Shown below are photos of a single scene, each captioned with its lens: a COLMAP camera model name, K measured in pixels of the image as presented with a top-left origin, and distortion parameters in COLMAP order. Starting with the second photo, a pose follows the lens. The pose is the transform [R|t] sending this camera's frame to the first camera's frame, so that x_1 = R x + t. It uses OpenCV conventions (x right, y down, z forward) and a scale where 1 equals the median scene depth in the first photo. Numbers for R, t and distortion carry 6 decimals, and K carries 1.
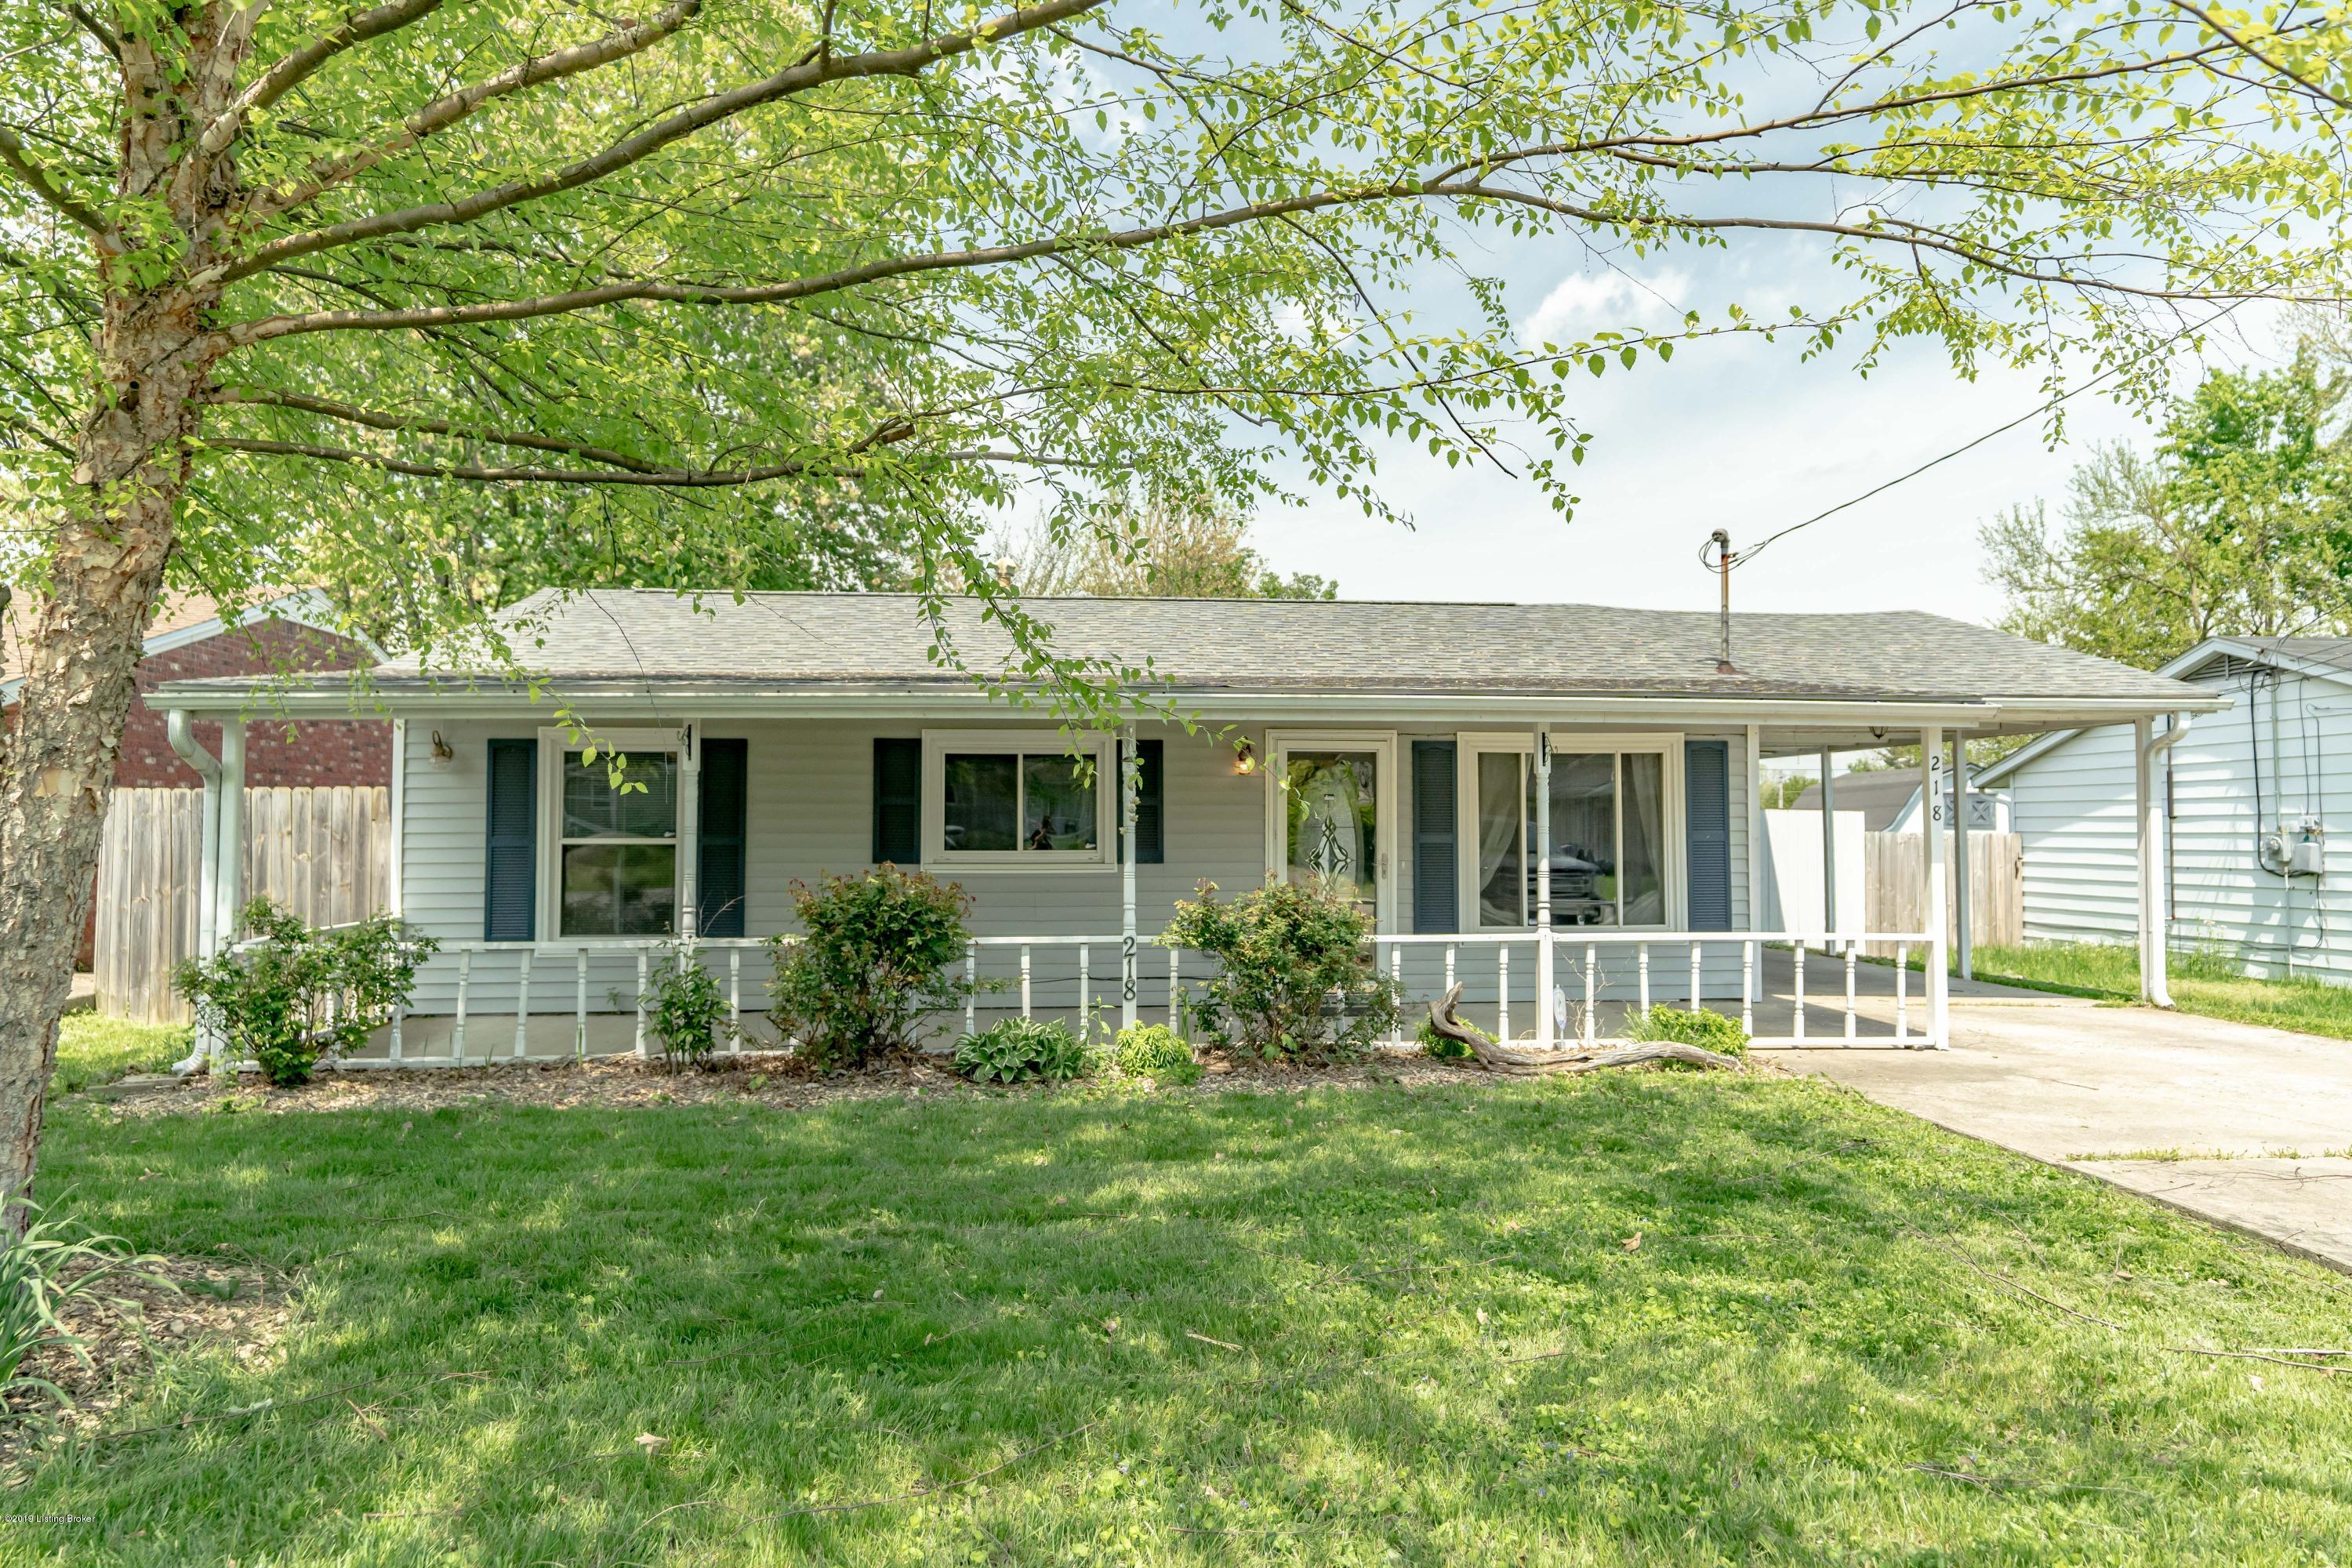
lens RADIAL K [[1435.1, 0, 1170.9], [0, 1435.1, 795.9], [0, 0, 1]] dist [0.003606, -0.000270]
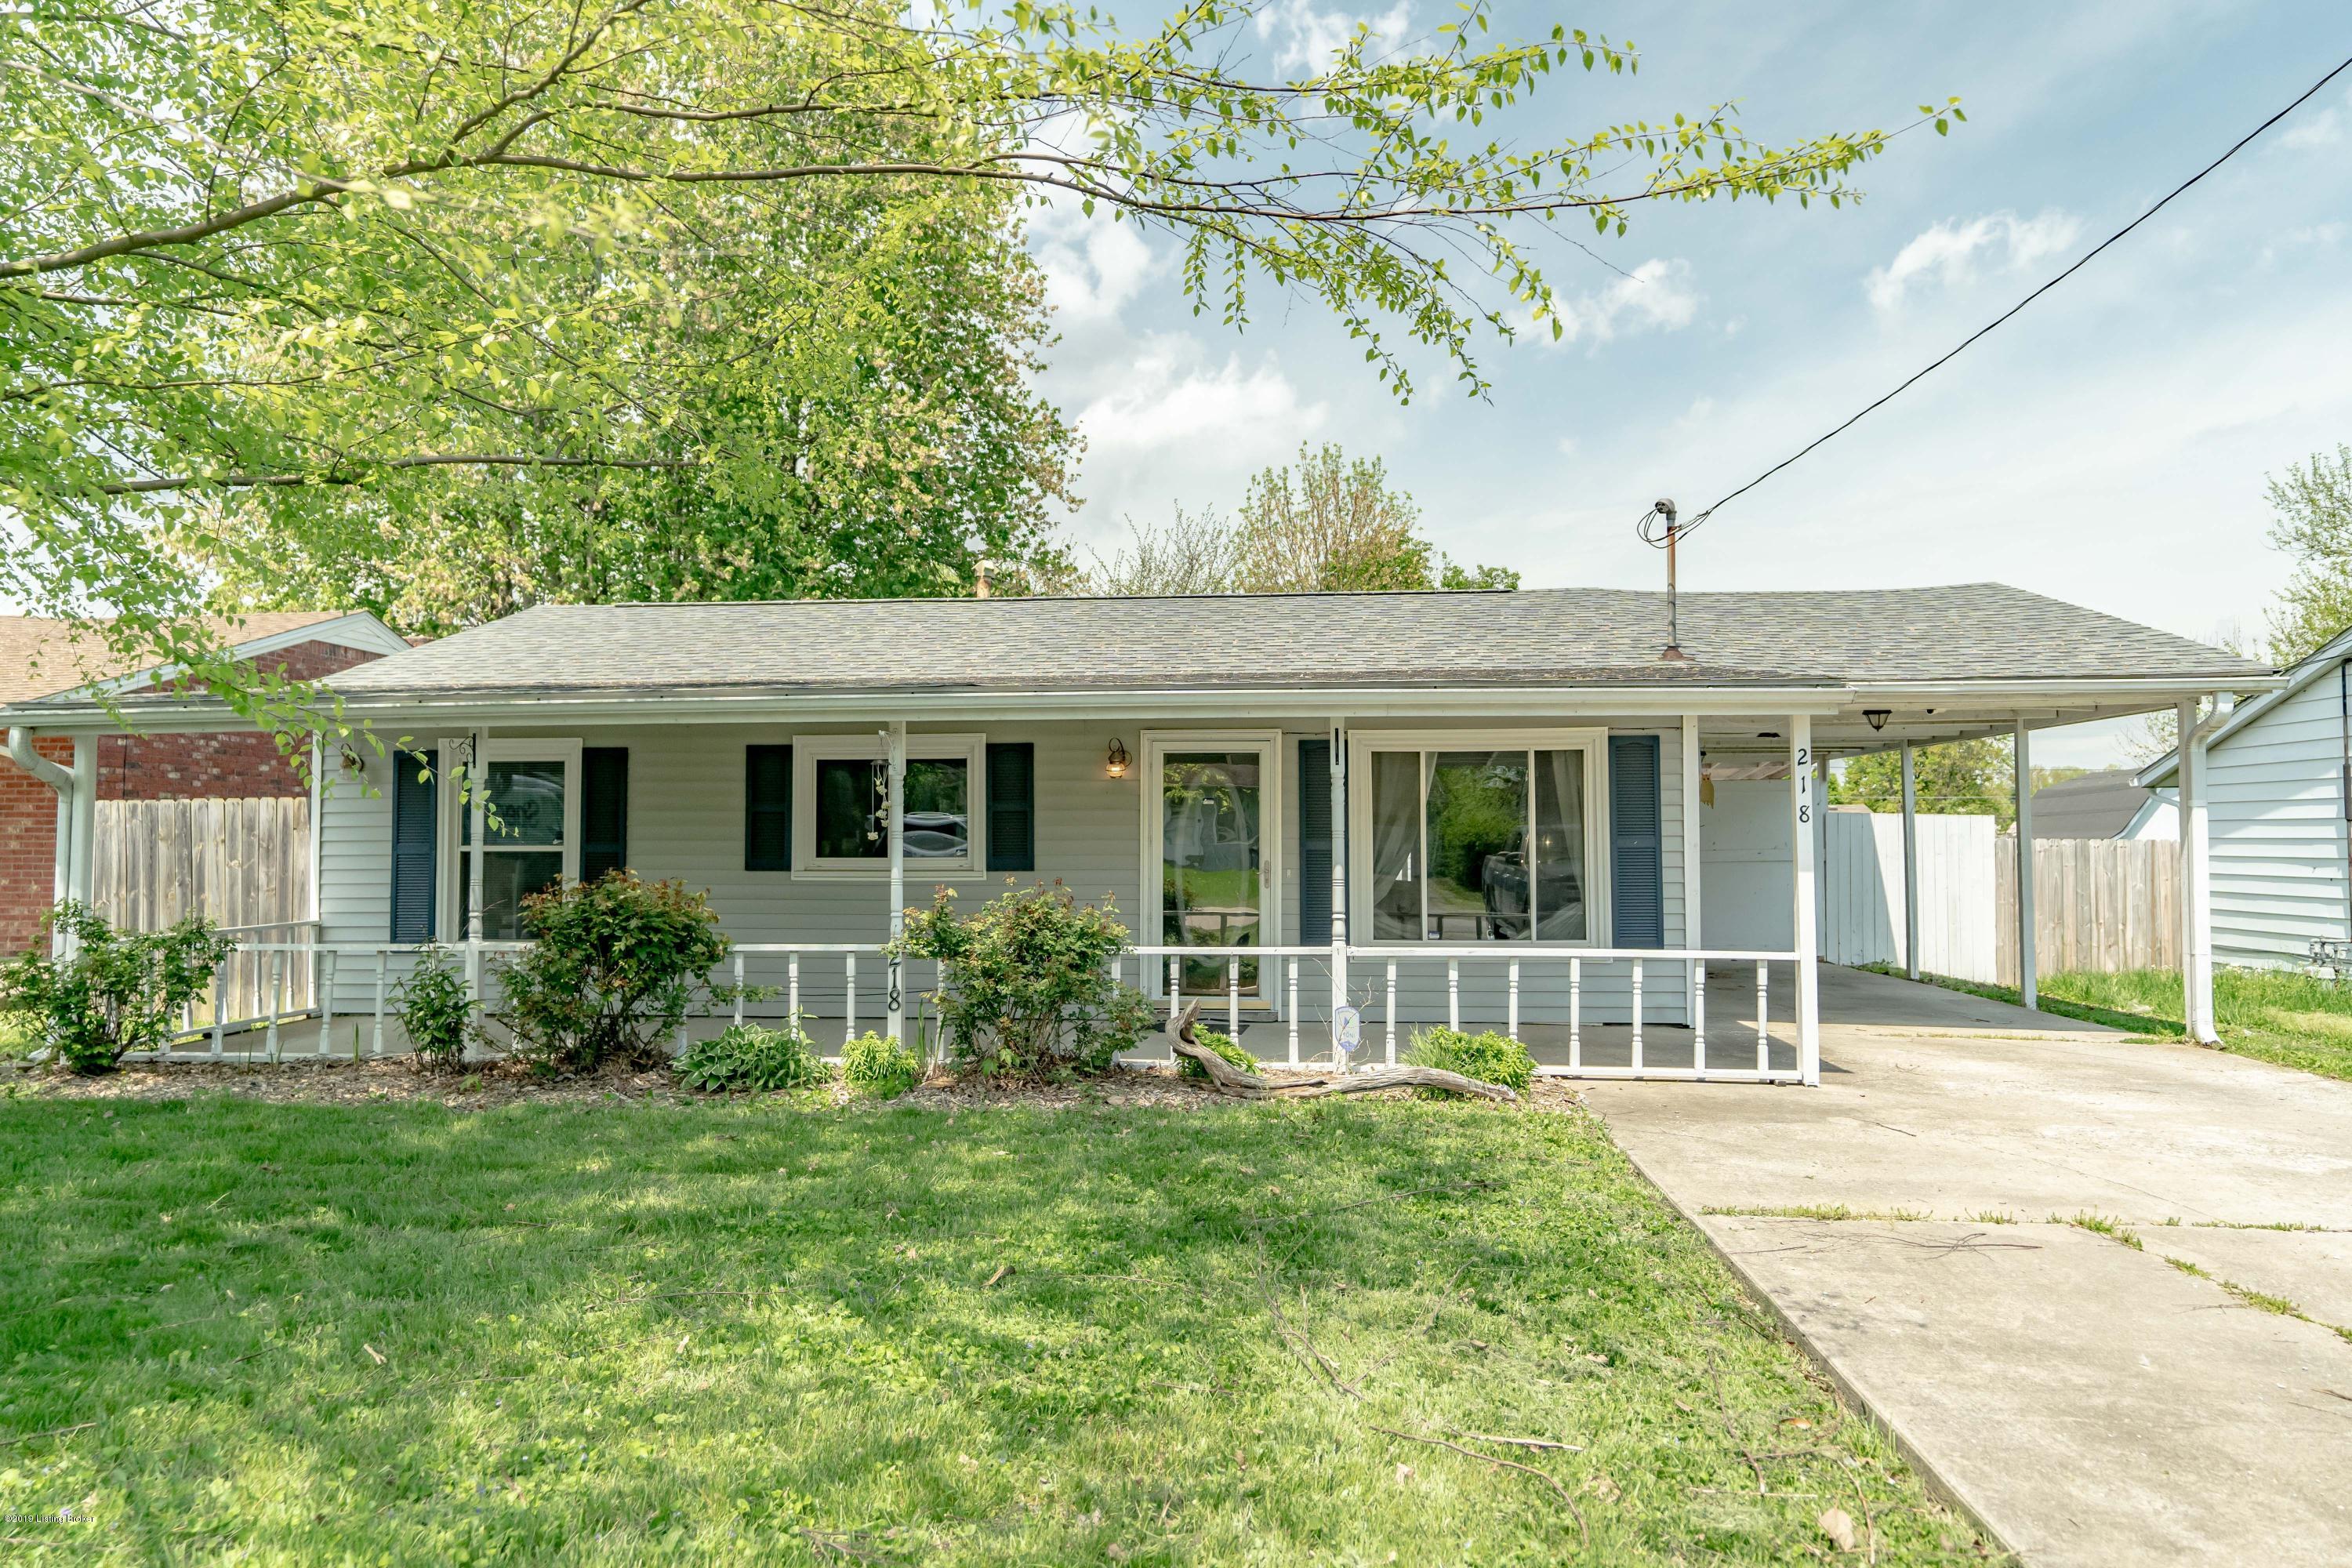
lens RADIAL K [[1485.5, 0, 1176.0], [0, 1485.5, 784.0], [0, 0, 1]] dist [-0.000698, -0.001620]
pose [[0.983010, -0.009125, -0.183324, 0.285250], [0.006607, 0.999875, -0.014343, 0.003774], [0.183432, 0.012888, 0.982948, 0.037702]]
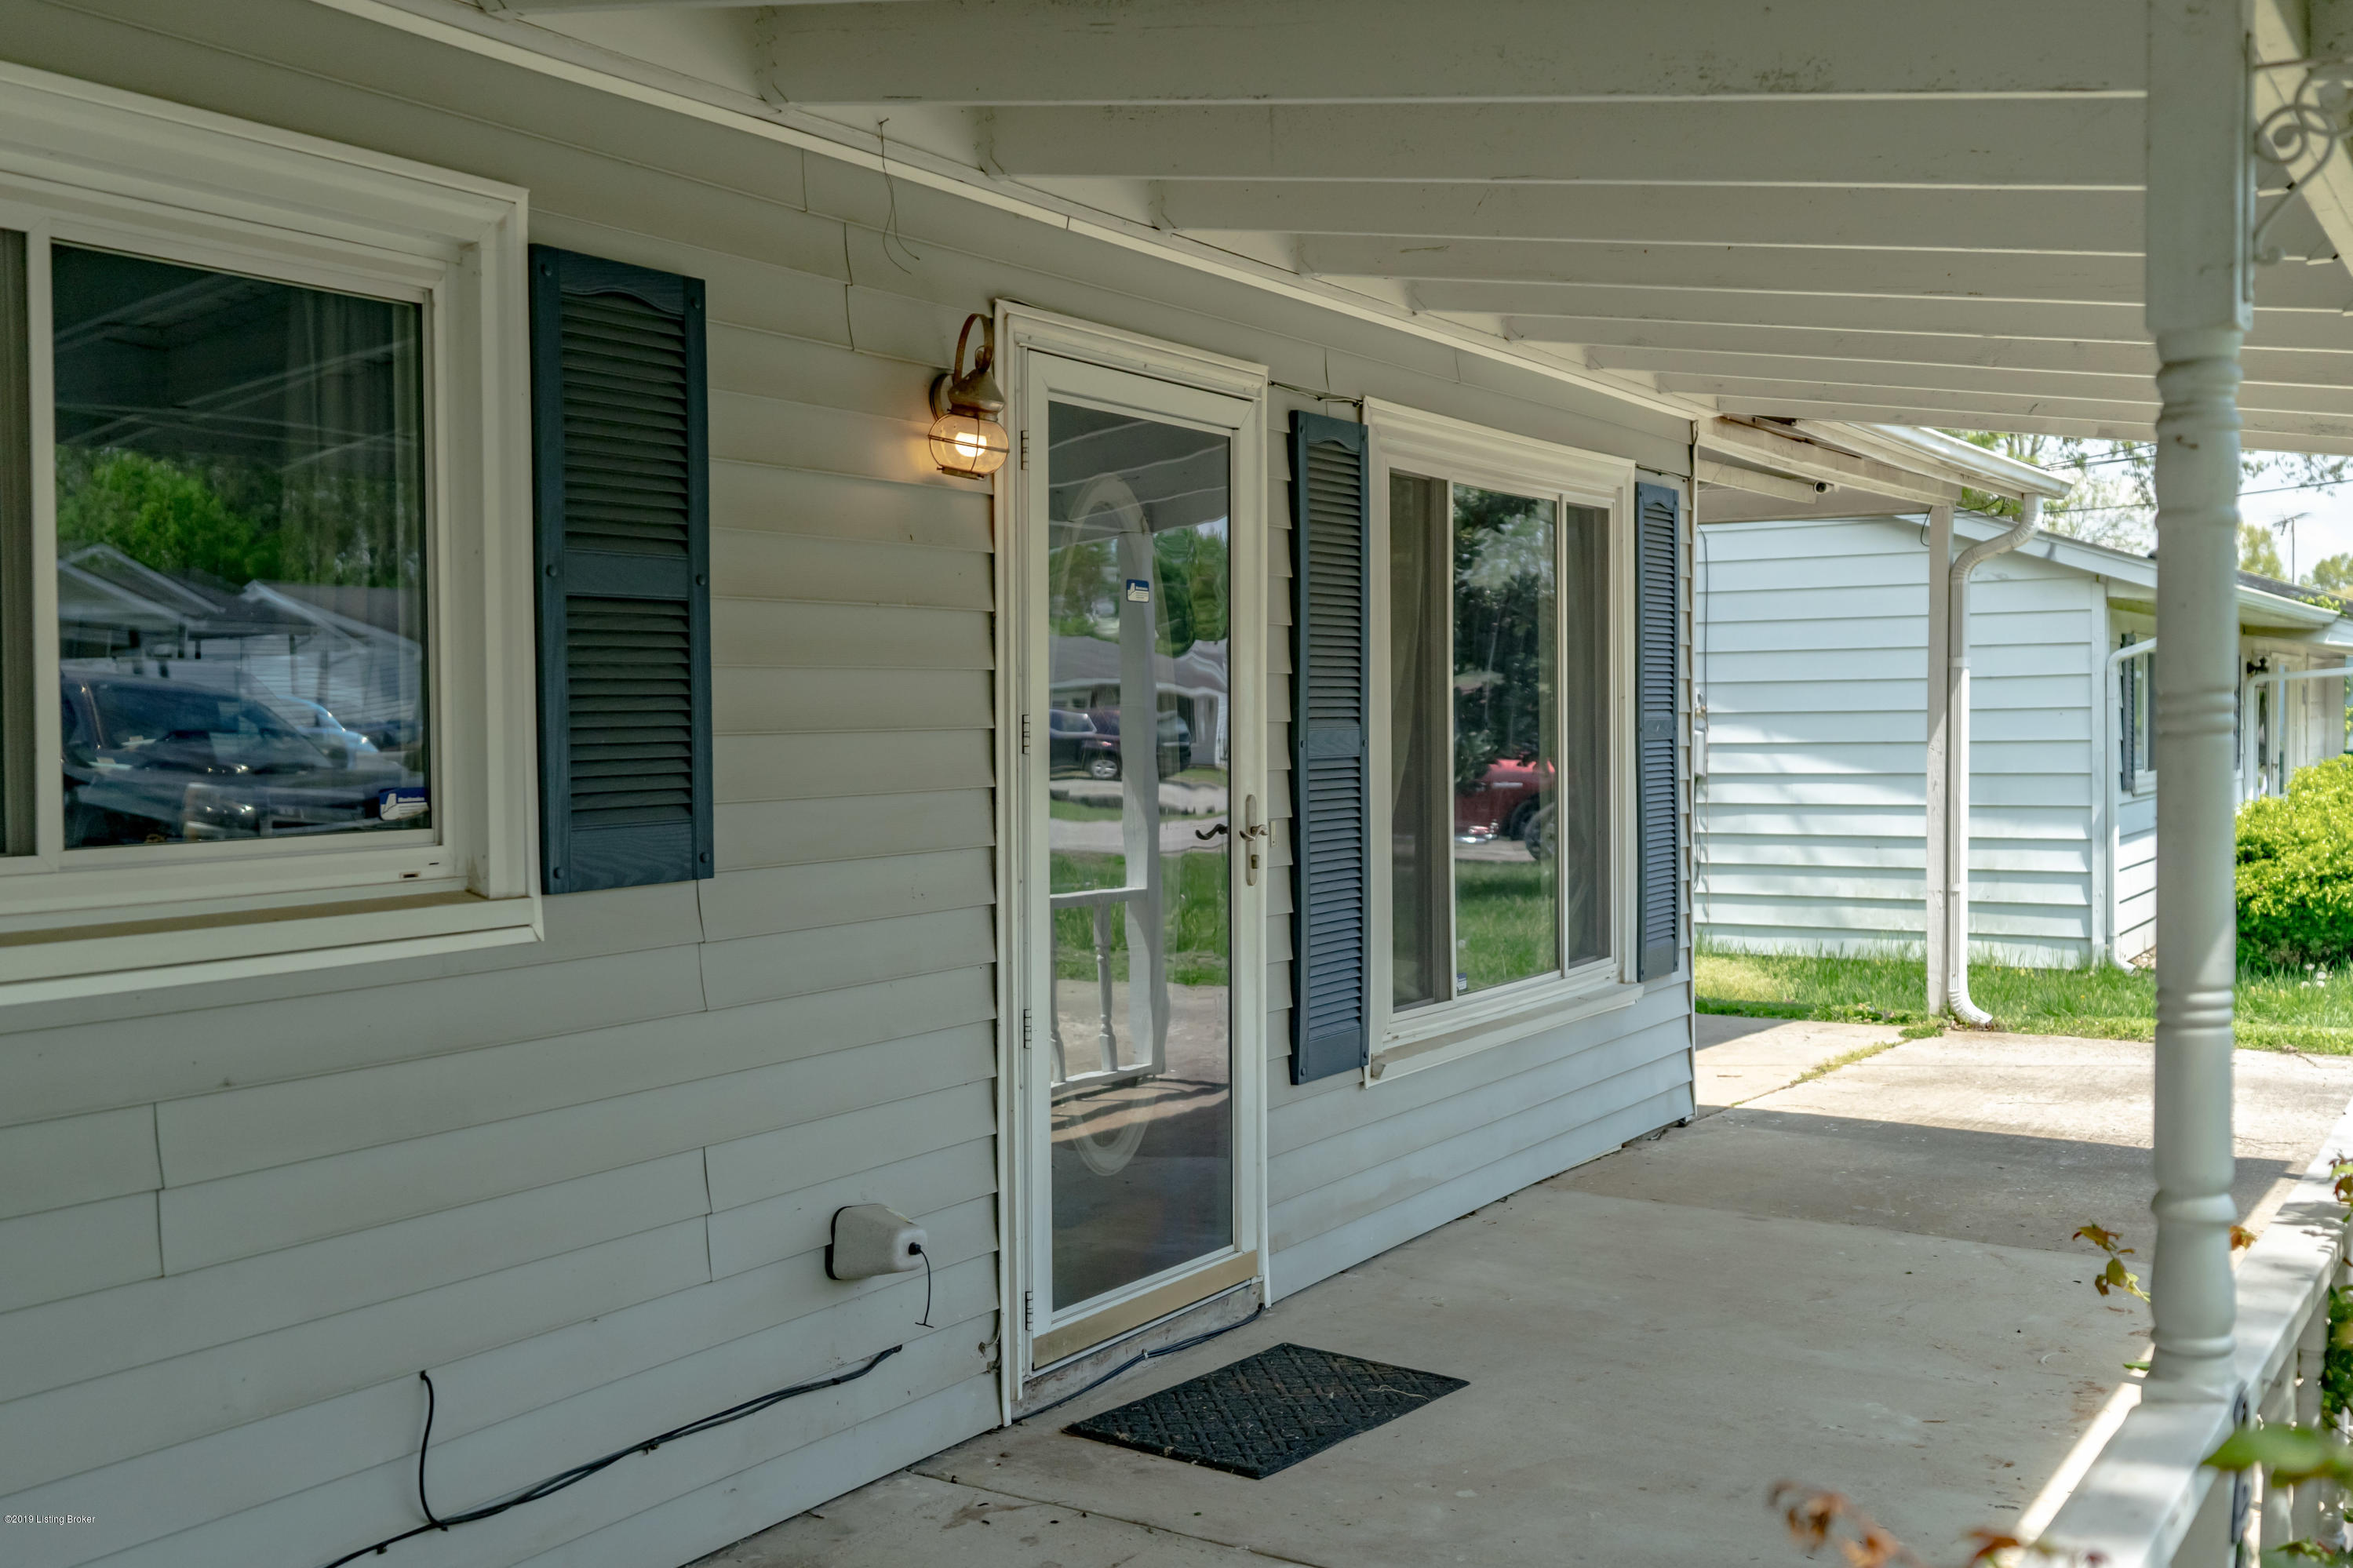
lens RADIAL K [[2321.7, 0, 1176.5], [0, 2321.7, 784.0], [0, 0, 1]] dist [-0.001102, -0.000161]
pose [[0.597901, -0.028090, 0.801078, -0.243538], [-0.012325, 0.998945, 0.044227, 0.018925], [-0.801475, -0.036316, 0.596924, 0.786208]]
